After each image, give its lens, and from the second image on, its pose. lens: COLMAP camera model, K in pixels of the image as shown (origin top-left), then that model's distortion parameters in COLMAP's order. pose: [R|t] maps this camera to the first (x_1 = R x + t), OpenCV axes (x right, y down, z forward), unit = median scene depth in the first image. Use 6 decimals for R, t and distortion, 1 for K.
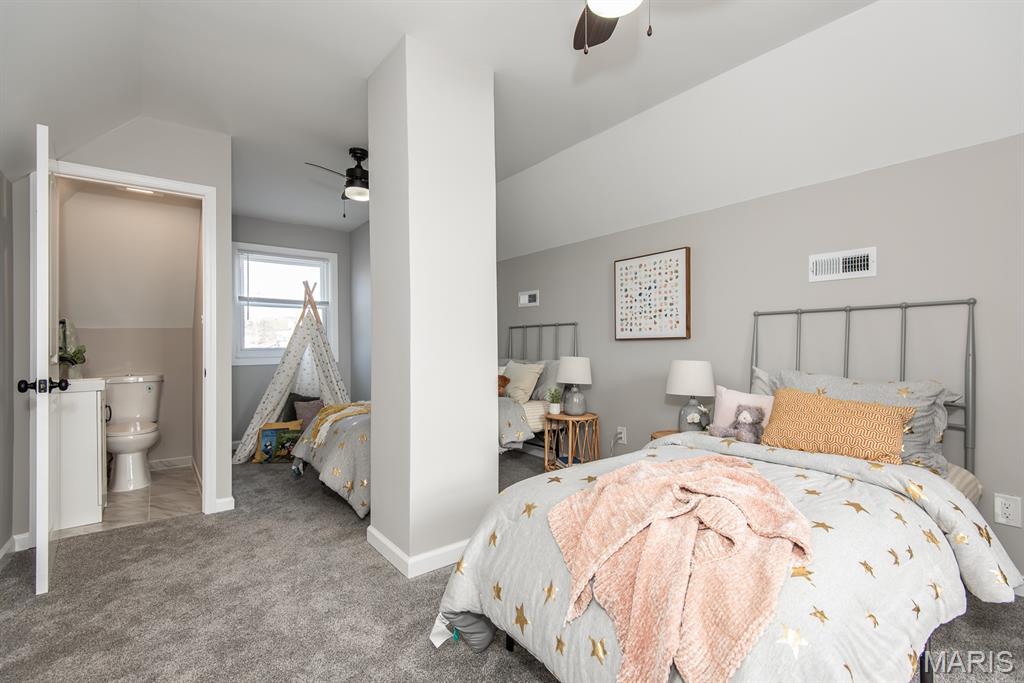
lens RADIAL K [[467.9, 0, 520.3], [0, 467.9, 342.5], [0, 0, 1]] dist [0.025139, -0.013914]
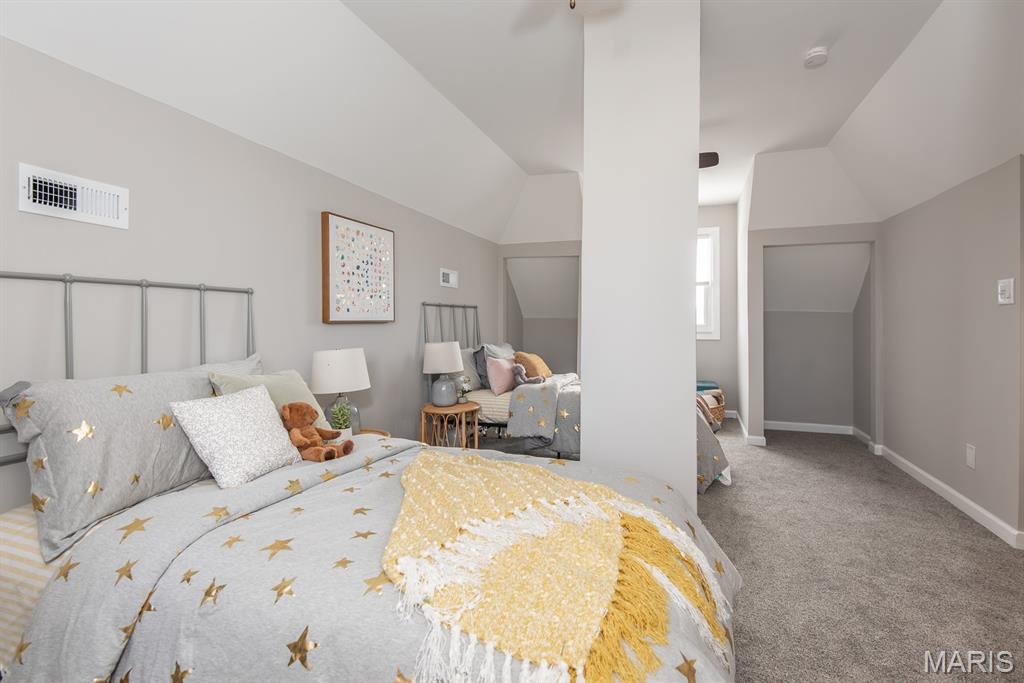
lens RADIAL K [[464.8, 0, 535.9], [0, 464.8, 318.2], [0, 0, 1]] dist [0.031607, -0.015560]
pose [[-0.550413, 0.004483, 0.834881, -0.614508], [-0.012453, 0.999830, -0.013578, -0.006988], [-0.834800, -0.017871, -0.550264, 1.221136]]
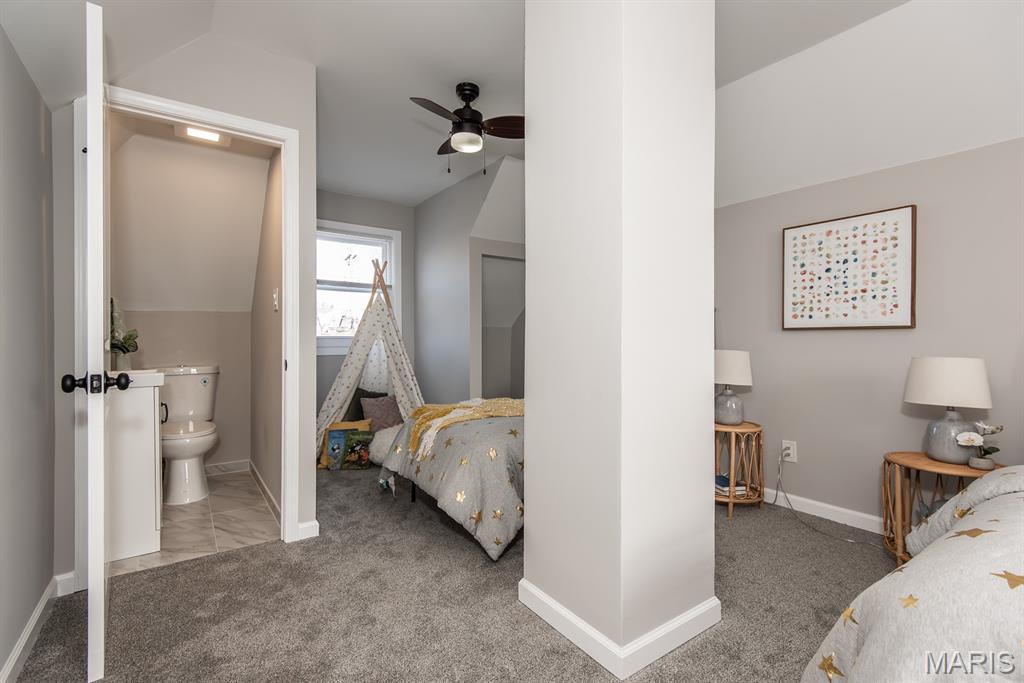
lens RADIAL K [[467.8, 0, 515.6], [0, 467.8, 342.4], [0, 0, 1]] dist [0.041294, -0.024450]
pose [[0.998958, 0.010643, -0.044378, -0.225662], [-0.009984, 0.999837, 0.015059, 0.009165], [0.044531, -0.014601, 0.998901, 0.205004]]
